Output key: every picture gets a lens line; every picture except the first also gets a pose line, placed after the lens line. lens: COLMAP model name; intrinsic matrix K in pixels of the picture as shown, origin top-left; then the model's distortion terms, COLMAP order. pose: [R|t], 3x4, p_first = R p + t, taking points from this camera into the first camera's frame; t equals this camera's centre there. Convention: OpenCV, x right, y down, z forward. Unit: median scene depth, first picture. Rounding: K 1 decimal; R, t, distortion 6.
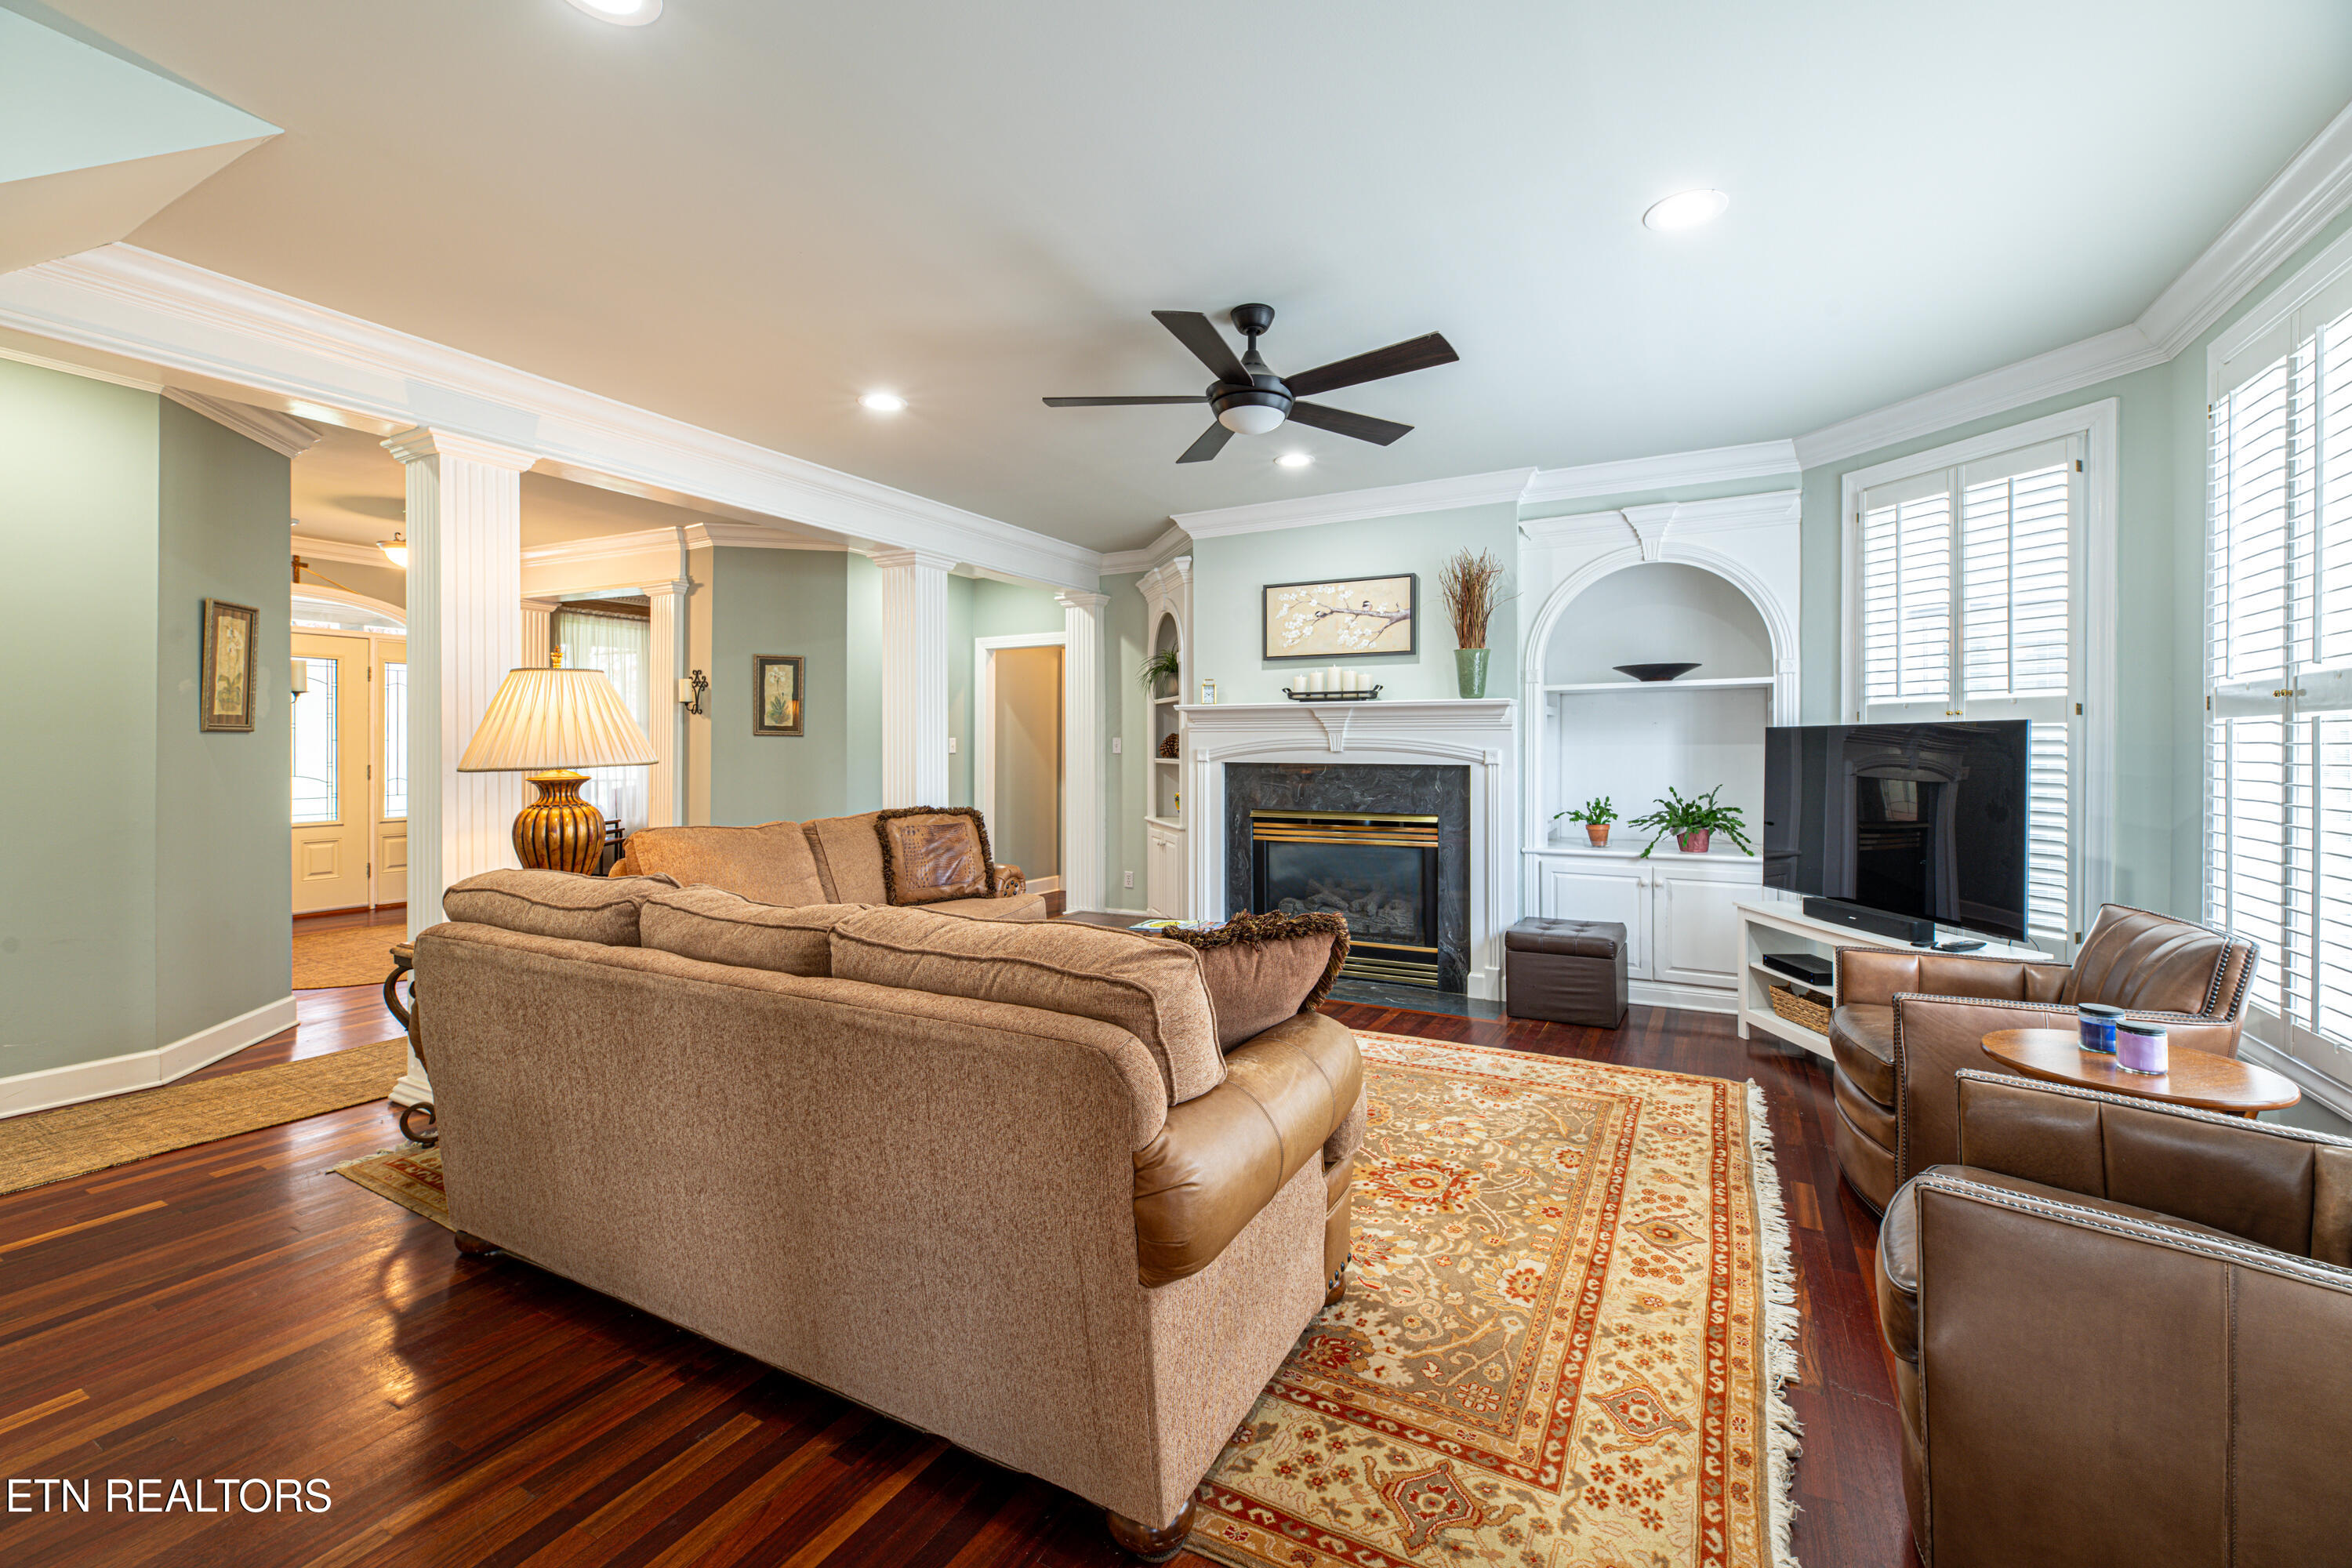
lens RADIAL K [[977.7, 0, 1136.7], [0, 977.7, 741.4], [0, 0, 1]] dist [-0.004331, -0.000626]
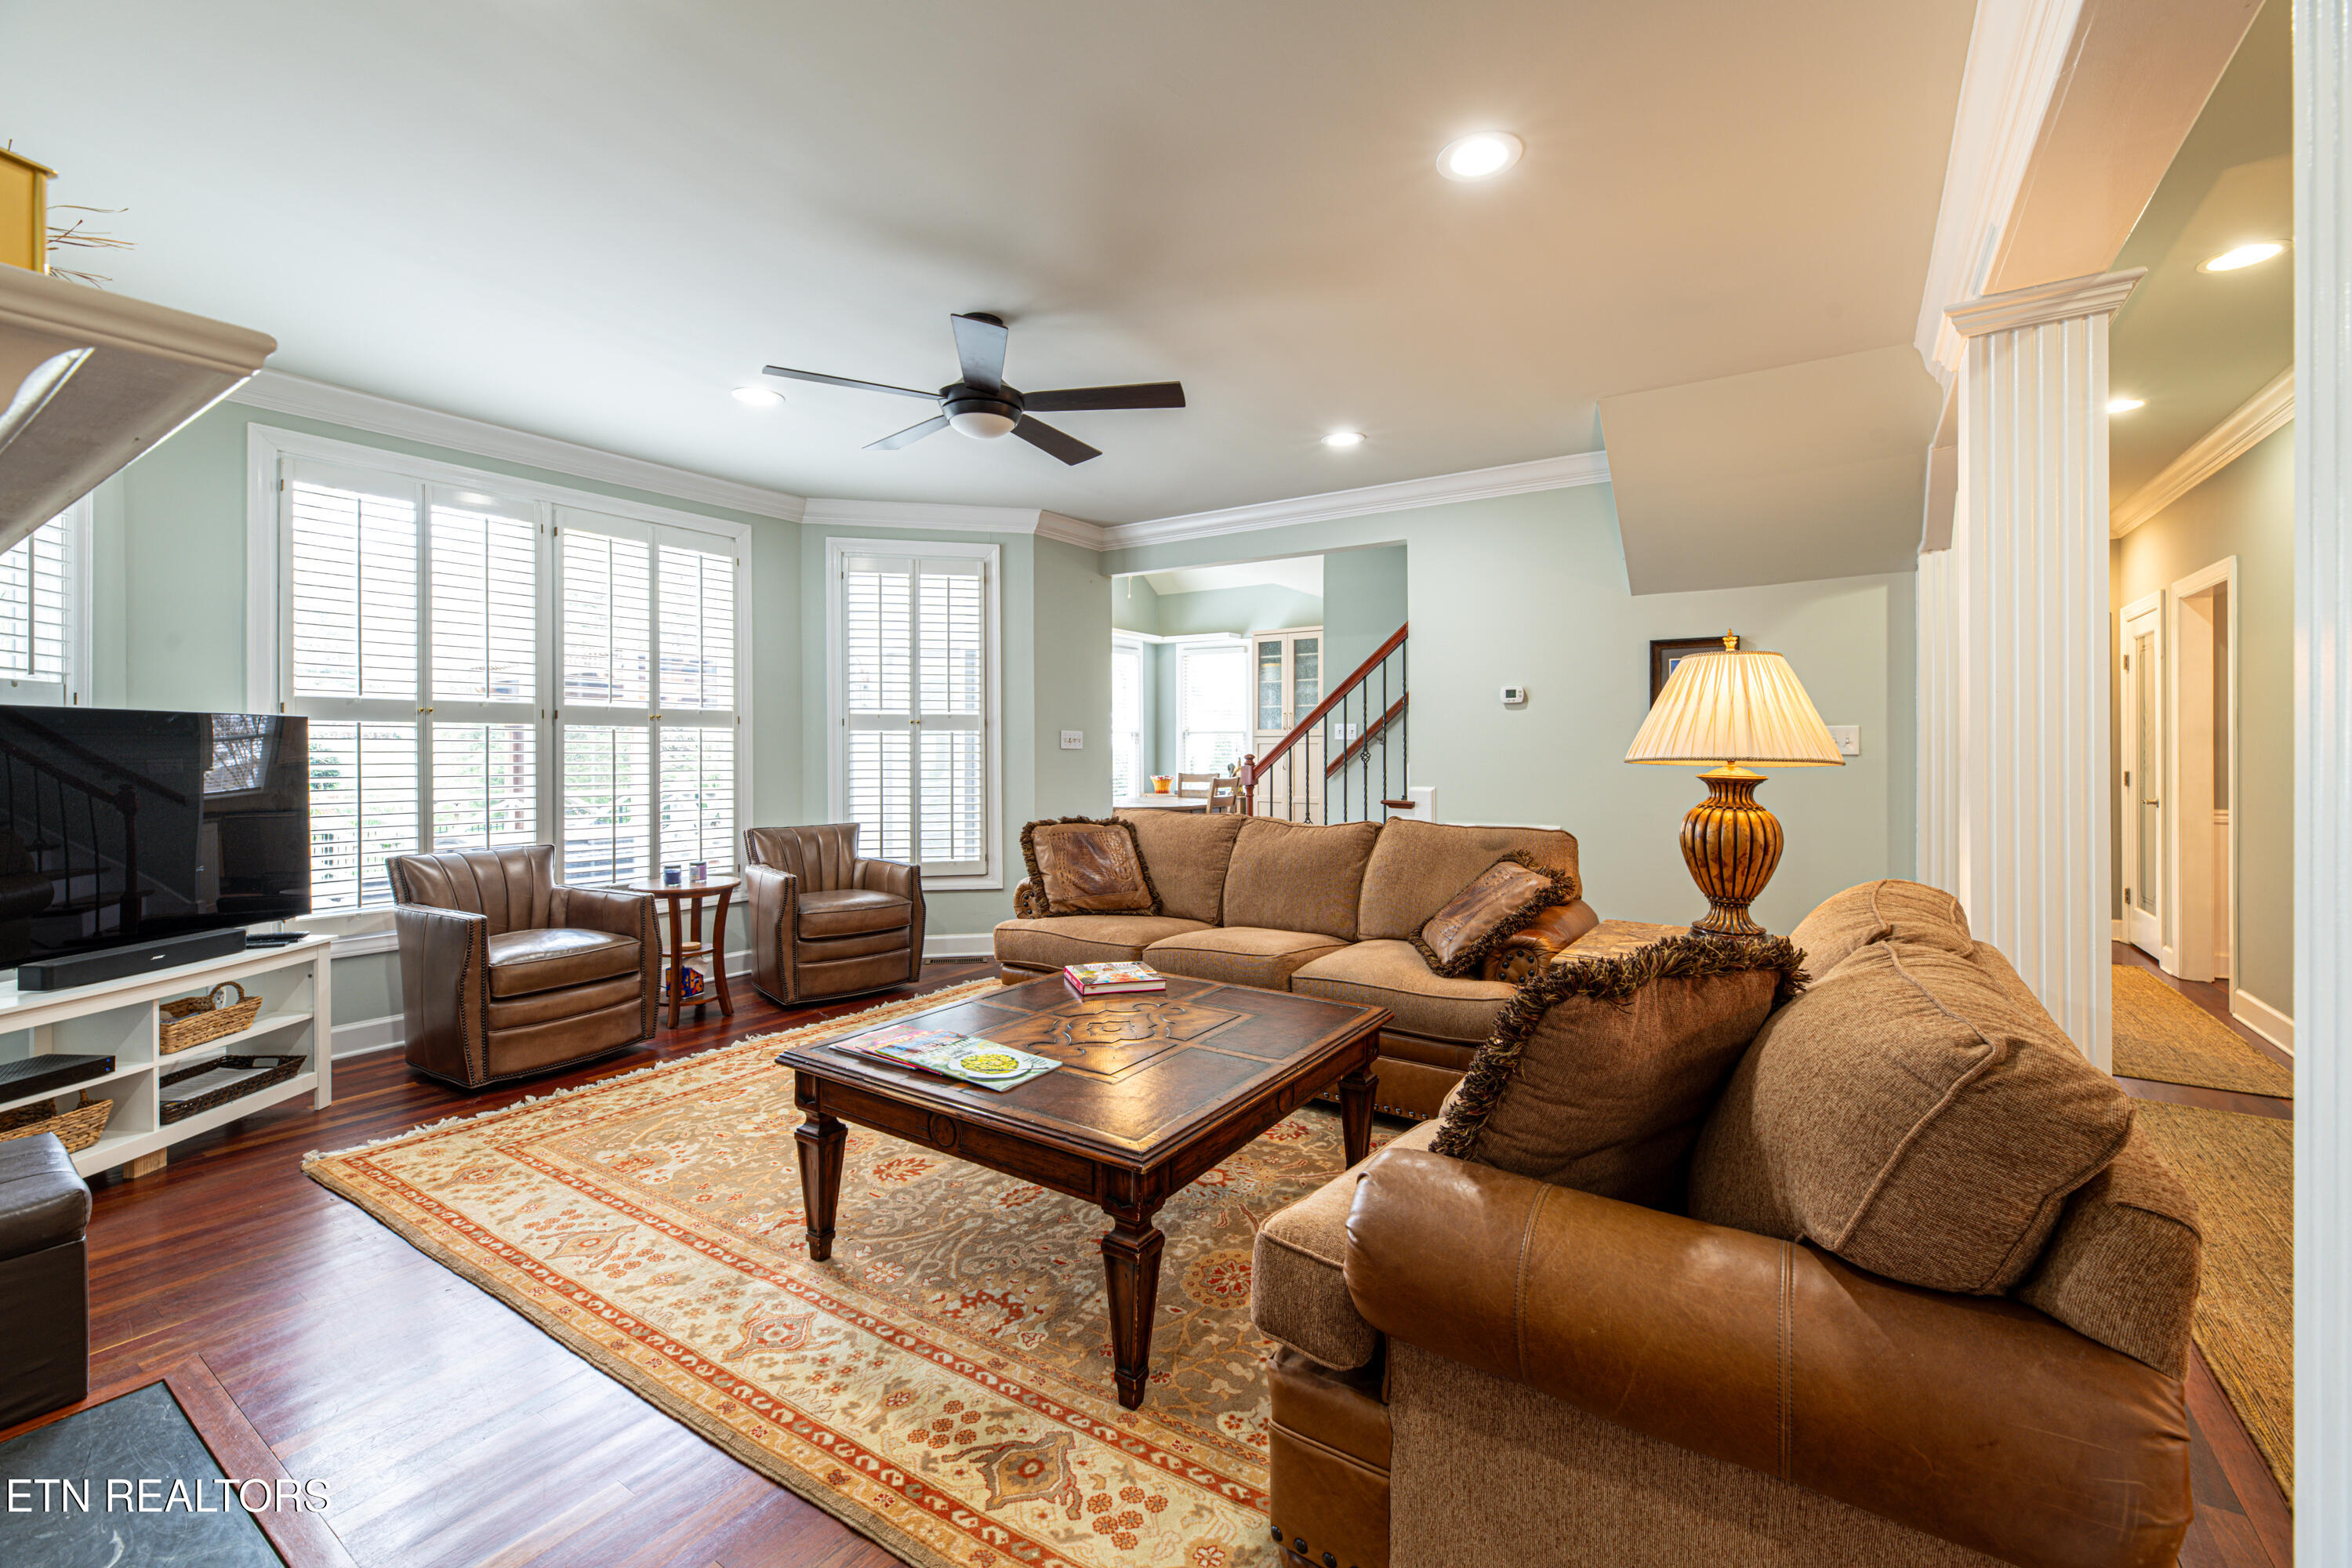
lens RADIAL K [[977.7, 0, 1157.6], [0, 977.7, 761.1], [0, 0, 1]] dist [-0.004331, -0.000626]
pose [[-0.998393, -0.001386, 0.056647, -0.112868], [-0.001321, 0.999998, 0.001178, 0.022482], [-0.056648, 0.001102, -0.998394, 1.807628]]
